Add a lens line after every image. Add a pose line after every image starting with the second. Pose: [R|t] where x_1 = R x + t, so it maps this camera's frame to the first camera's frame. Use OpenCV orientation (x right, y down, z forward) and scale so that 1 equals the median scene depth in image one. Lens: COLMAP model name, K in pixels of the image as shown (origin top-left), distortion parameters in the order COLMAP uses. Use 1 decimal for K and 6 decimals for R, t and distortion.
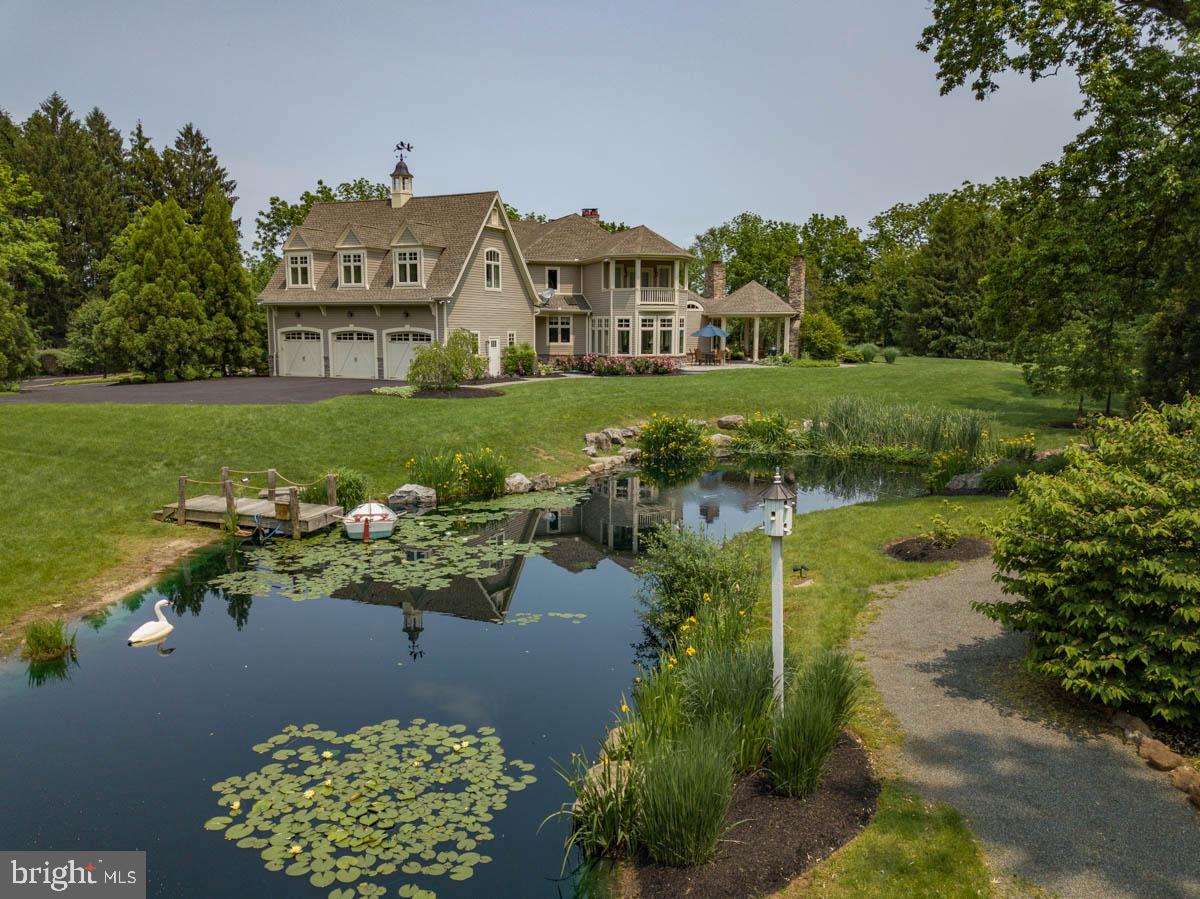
lens RADIAL K [[919.9, 0, 600.3], [0, 919.9, 455.3], [0, 0, 1]] dist [0.029876, 0.002782]
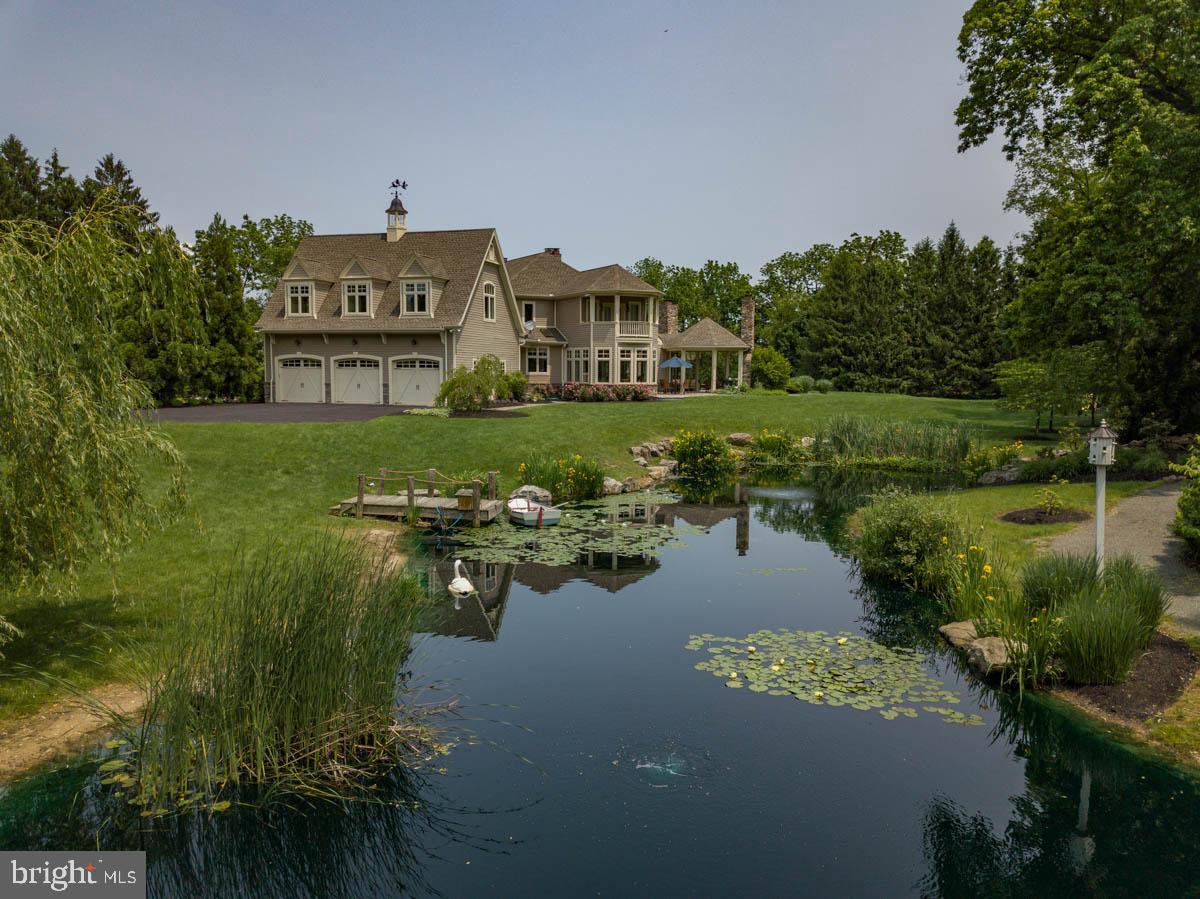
lens RADIAL K [[913.2, 0, 597.9], [0, 913.2, 456.8], [0, 0, 1]] dist [0.036037, -0.006832]
pose [[0.989998, -0.009367, 0.140768, -0.133788], [0.015461, 0.998987, -0.042259, 0.021530], [-0.140230, 0.044013, 0.989140, -0.045929]]
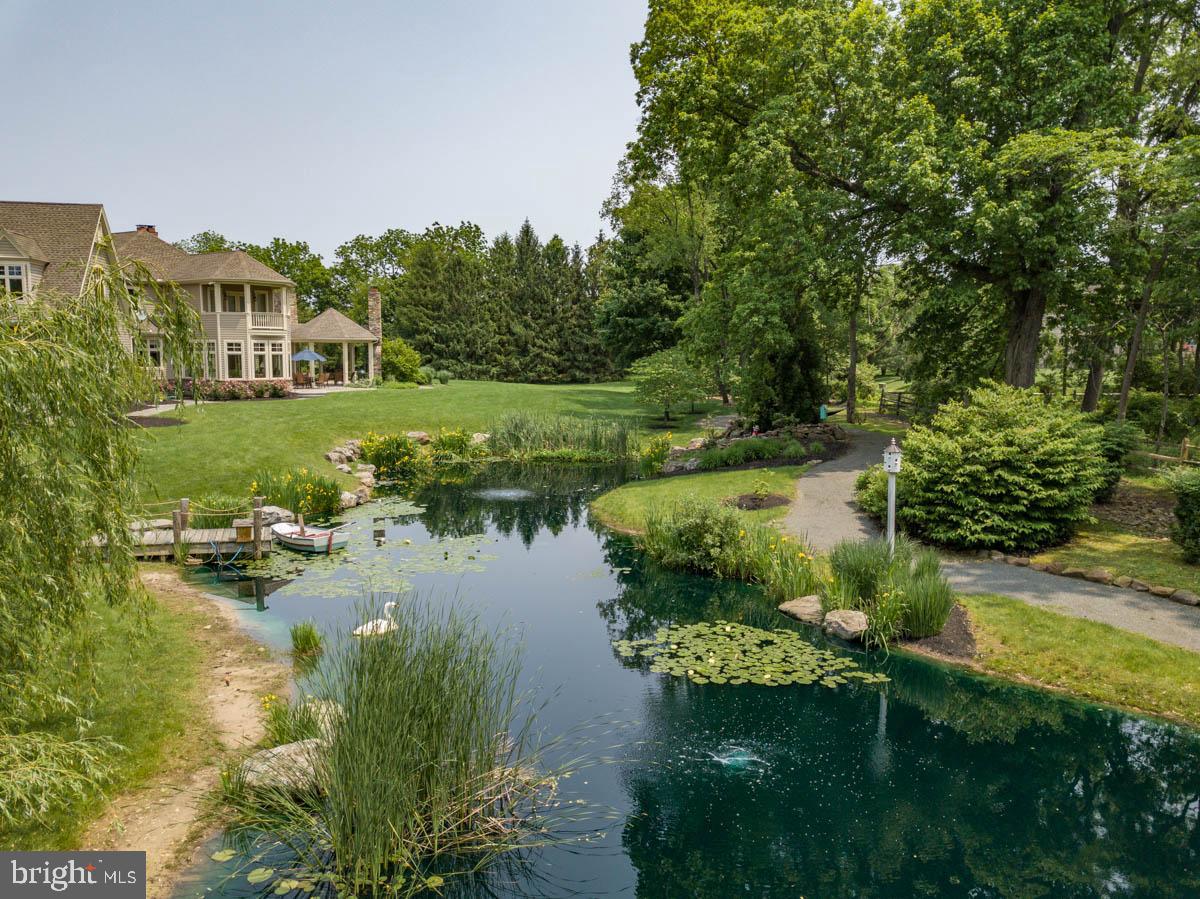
lens RADIAL K [[912.2, 0, 599.2], [0, 912.2, 473.6], [0, 0, 1]] dist [0.038474, -0.048174]
pose [[0.811069, -0.073865, 0.580268, -0.241024], [0.075933, 0.996897, 0.020764, 0.001095], [-0.580001, 0.027220, 0.814161, -0.026804]]
